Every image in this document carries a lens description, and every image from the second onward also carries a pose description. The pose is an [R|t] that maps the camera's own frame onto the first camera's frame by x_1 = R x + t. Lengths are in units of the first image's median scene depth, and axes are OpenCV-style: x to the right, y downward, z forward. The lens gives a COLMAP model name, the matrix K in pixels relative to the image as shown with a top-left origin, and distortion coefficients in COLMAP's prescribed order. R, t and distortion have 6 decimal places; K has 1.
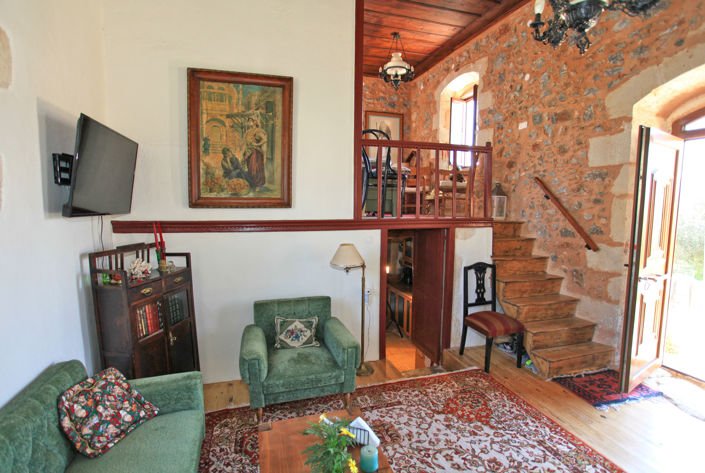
lens RADIAL K [[348.4, 0, 353.3], [0, 348.4, 237.9], [0, 0, 1]] dist [-0.023322, 0.003345]
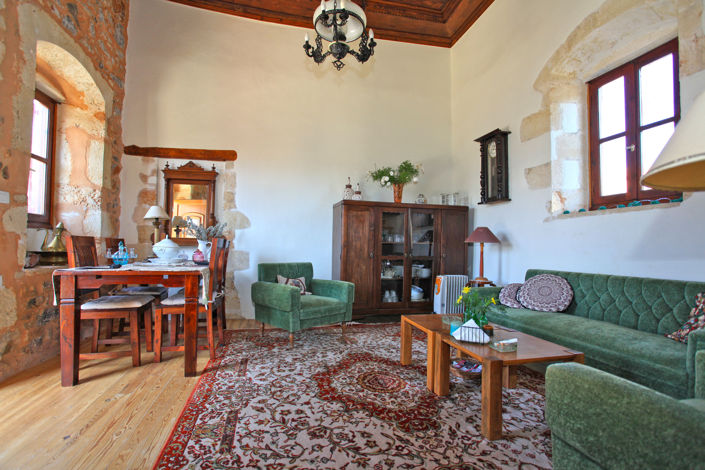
lens RADIAL K [[348.4, 0, 352.8], [0, 348.4, 237.4], [0, 0, 1]] dist [-0.023322, 0.003345]
pose [[-0.999016, -0.013166, 0.042351, 0.287957], [-0.009771, 0.996795, 0.079401, 0.130328], [-0.043261, 0.078909, -0.995943, 1.696183]]
